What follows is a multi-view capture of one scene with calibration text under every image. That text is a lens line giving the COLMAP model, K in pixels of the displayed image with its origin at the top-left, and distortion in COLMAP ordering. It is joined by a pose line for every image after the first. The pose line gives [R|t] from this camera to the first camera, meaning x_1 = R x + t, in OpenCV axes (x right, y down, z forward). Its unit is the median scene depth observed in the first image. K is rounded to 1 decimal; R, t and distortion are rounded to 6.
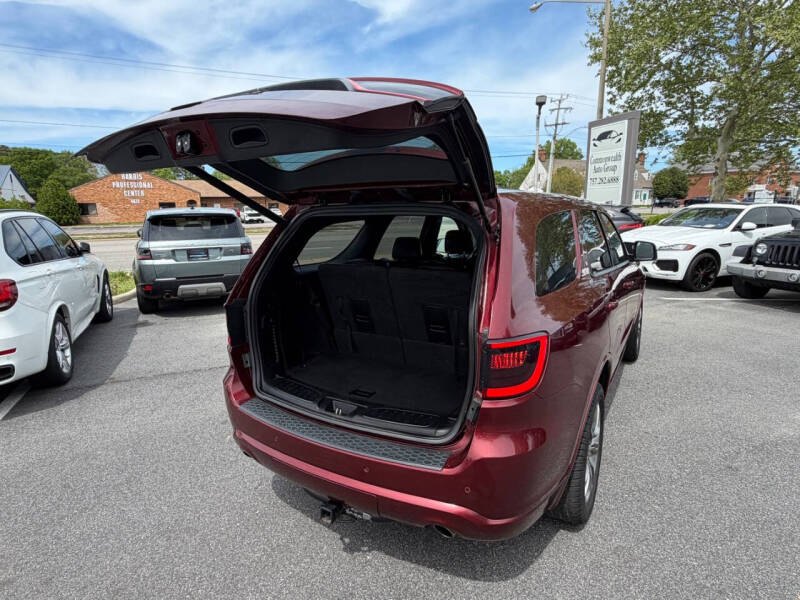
lens RADIAL K [[457.6, 0, 400.0], [0, 457.6, 300.0], [0, 0, 1]] dist [0.001876, 0.000843]
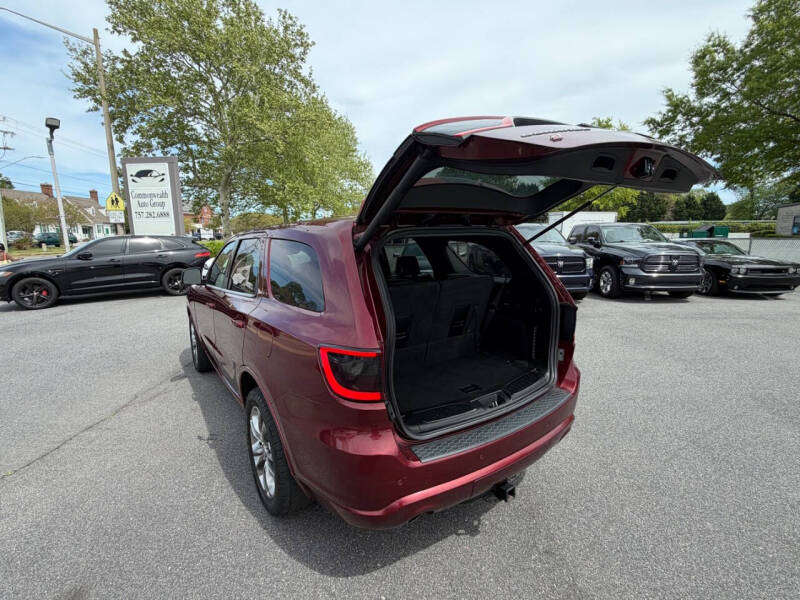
lens RADIAL K [[379.0, 0, 402.2], [0, 379.0, 298.3], [0, 0, 1]] dist [0.000363, -0.000002]
pose [[0.397526, -0.141873, 0.906557, -0.311118], [0.186680, 0.979817, 0.071479, -0.038099], [-0.898401, 0.140821, 0.415987, 0.228783]]
